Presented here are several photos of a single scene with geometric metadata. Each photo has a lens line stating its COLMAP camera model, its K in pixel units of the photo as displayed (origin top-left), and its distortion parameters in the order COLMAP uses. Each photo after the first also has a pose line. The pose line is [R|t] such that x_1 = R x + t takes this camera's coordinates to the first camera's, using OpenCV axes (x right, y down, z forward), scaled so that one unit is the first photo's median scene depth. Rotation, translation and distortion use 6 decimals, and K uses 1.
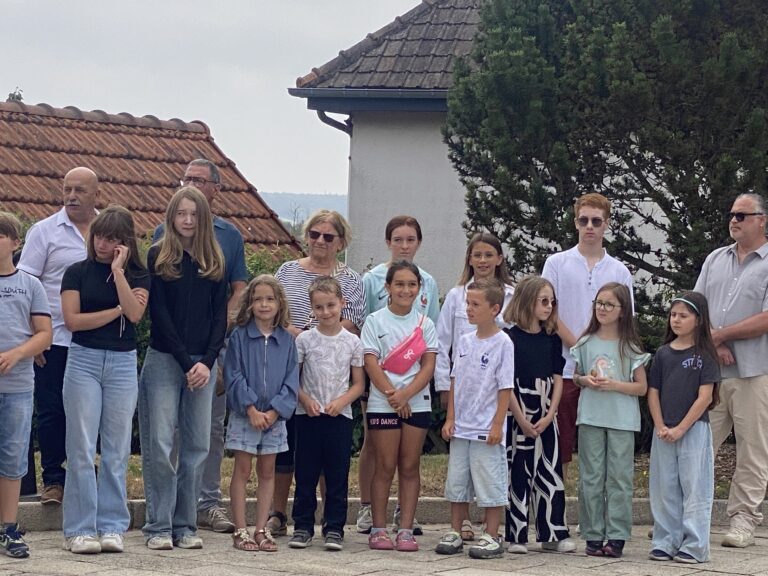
lens RADIAL K [[2472.1, 0, 384.0], [0, 2472.1, 289.8], [0, 0, 1]] dist [0.039601, 0.000000]
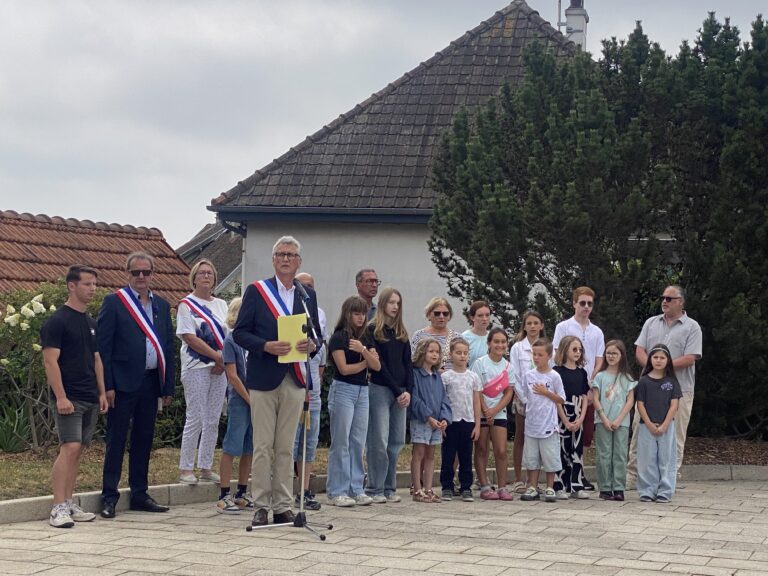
lens RADIAL K [[1724.1, 0, 381.0], [0, 1724.1, 290.0], [0, 0, 1]] dist [0.093803, 0.000000]
pose [[0.982690, -0.008323, 0.185070, -0.286204], [0.012256, 0.999722, -0.020119, -0.014911], [-0.184851, 0.022039, 0.982519, -0.143320]]
